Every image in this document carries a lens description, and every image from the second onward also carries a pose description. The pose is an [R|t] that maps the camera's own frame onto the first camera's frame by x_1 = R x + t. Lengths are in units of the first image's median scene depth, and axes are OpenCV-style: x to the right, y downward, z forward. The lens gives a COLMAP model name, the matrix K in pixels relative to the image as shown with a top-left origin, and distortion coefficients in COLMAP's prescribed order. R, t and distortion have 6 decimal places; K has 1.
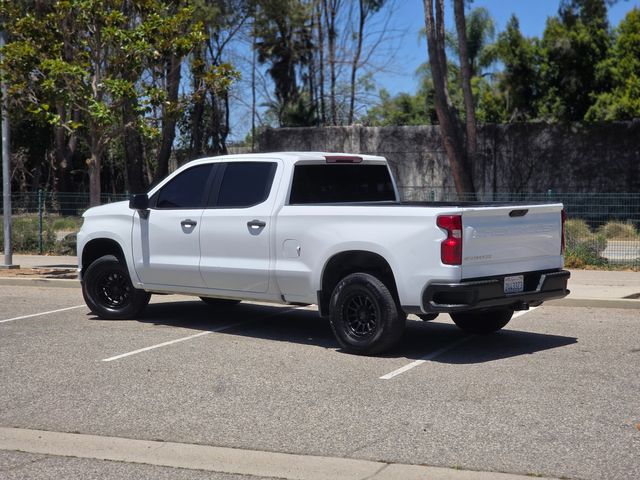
lens RADIAL K [[1223.1, 0, 320.0], [0, 1223.1, 240.0], [0, 0, 1]] dist [0.015595, 0.007597]
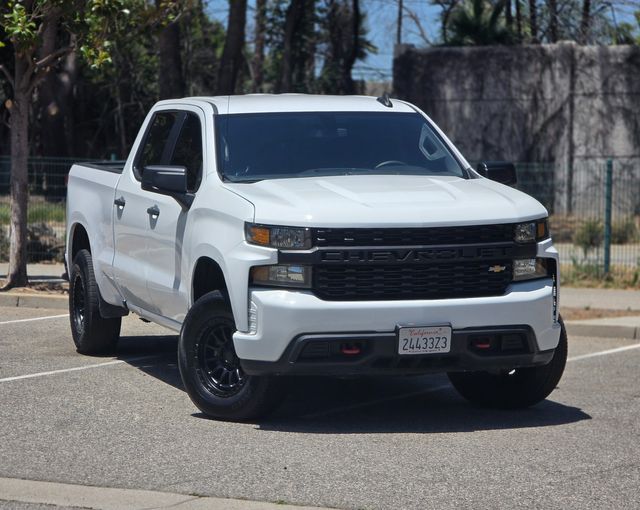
lens RADIAL K [[2354.0, 0, 320.0], [0, 2354.0, 255.0], [0, 0, 1]] dist [0.571077, 0.445434]
pose [[0.992405, 0.016585, -0.121888, 0.053703], [-0.016787, 0.999859, -0.000630, 0.004775], [0.121861, 0.002671, 0.992544, -0.085438]]
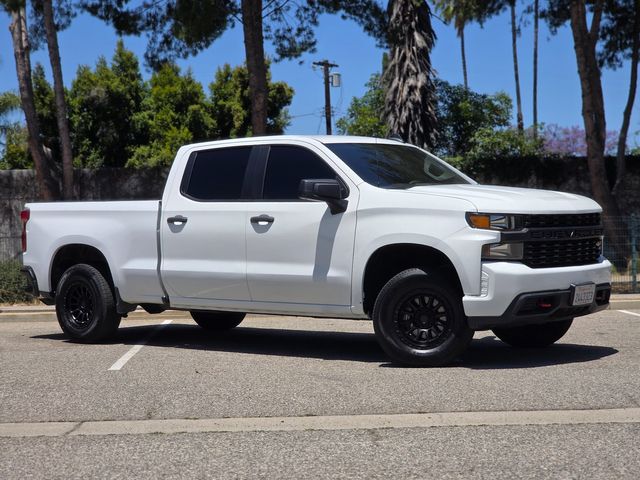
lens RADIAL K [[1281.3, 0, 320.0], [0, 1281.3, 240.0], [0, 0, 1]] dist [0.019275, 0.000787]
pose [[0.902156, -0.013501, 0.431198, -0.112863], [0.038569, 0.998032, -0.049446, 0.015219], [-0.429681, 0.061239, 0.900902, 0.033590]]
